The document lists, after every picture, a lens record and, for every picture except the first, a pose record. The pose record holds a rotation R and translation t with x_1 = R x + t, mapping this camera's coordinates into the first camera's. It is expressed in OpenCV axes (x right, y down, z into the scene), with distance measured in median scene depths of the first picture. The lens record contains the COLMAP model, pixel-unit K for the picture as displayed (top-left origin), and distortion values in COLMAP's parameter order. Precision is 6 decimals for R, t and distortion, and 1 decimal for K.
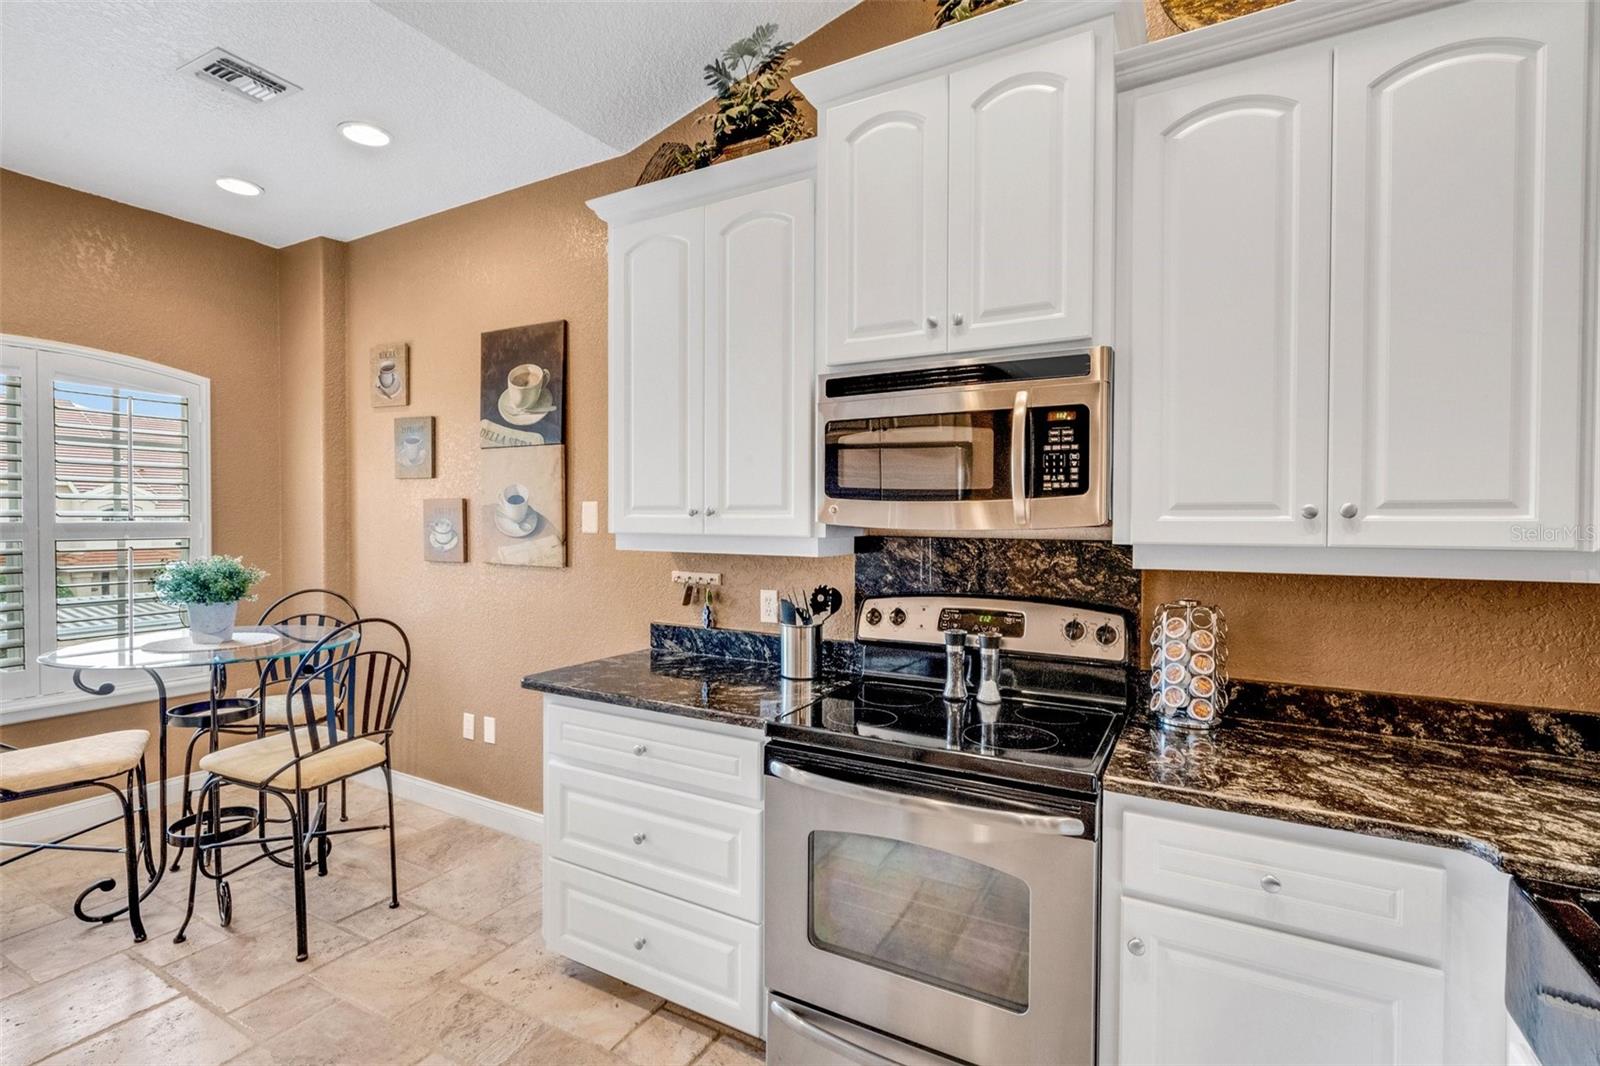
lens RADIAL K [[738.3, 0, 793.8], [0, 738.3, 528.3], [0, 0, 1]] dist [-0.000324, 0.000576]
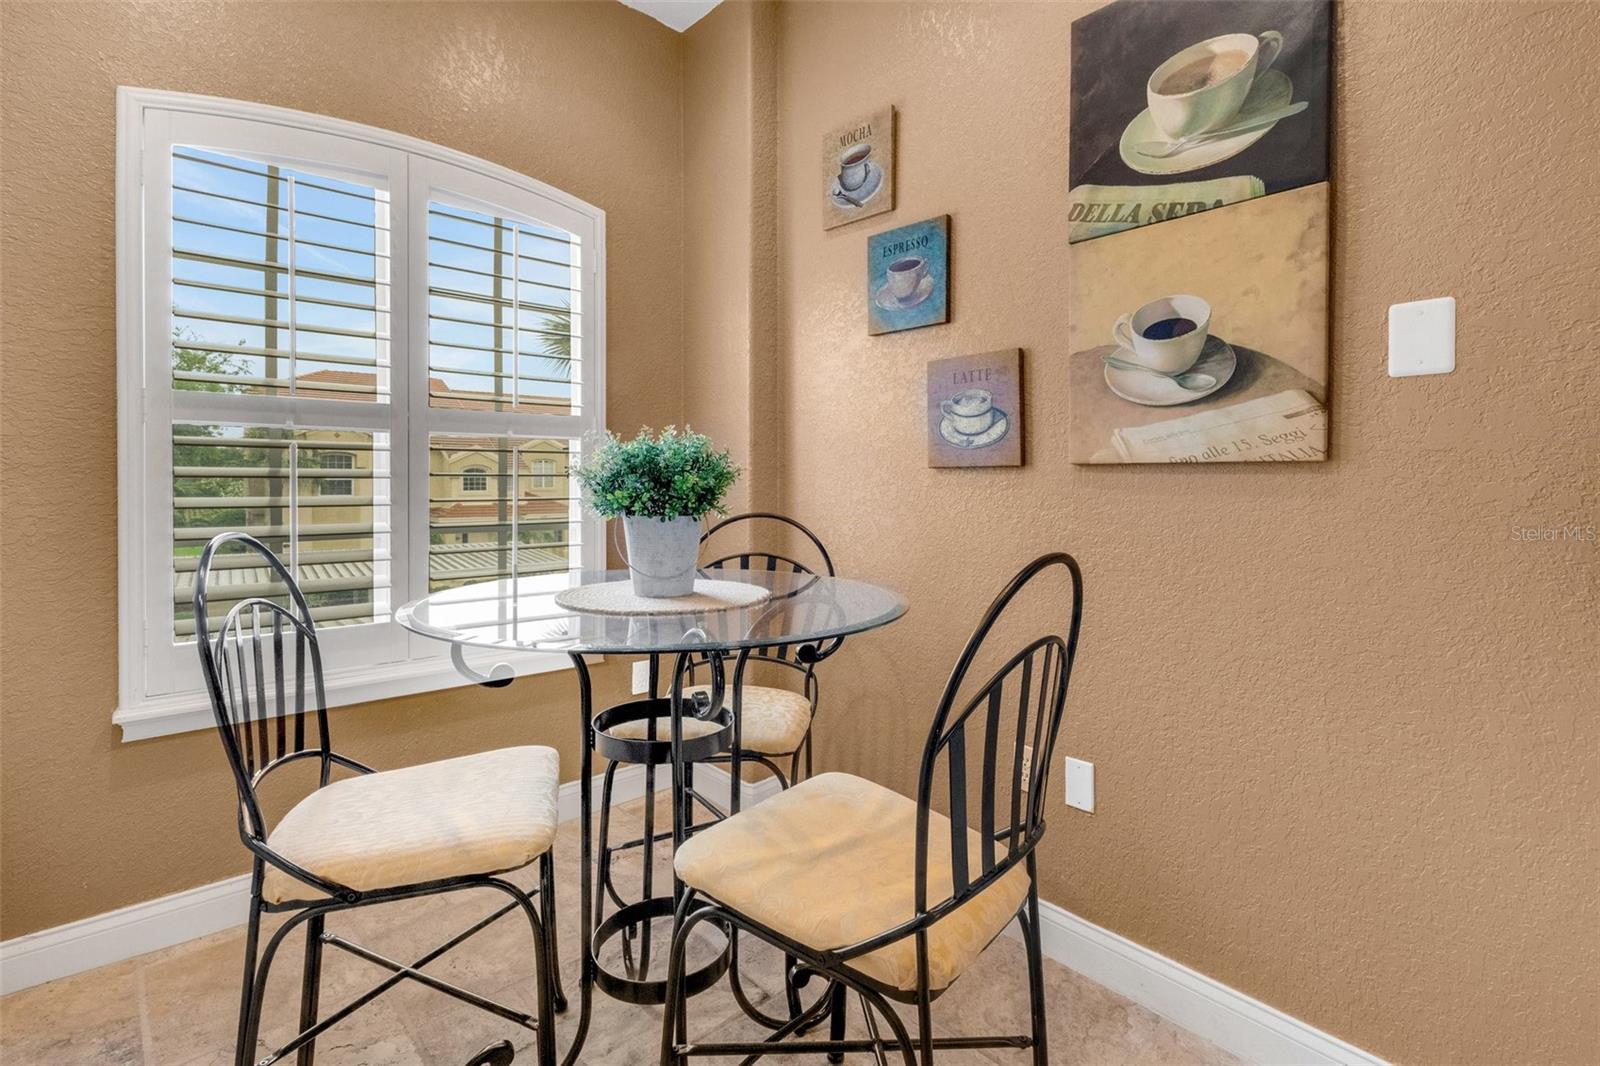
lens RADIAL K [[750.3, 0, 799.7], [0, 750.3, 487.5], [0, 0, 1]] dist [-0.001513, -0.000080]
pose [[0.946186, -0.000410, -0.323623, -0.446574], [-0.001945, 0.999974, -0.006953, 0.070109], [0.323618, 0.007208, 0.946160, 0.451341]]
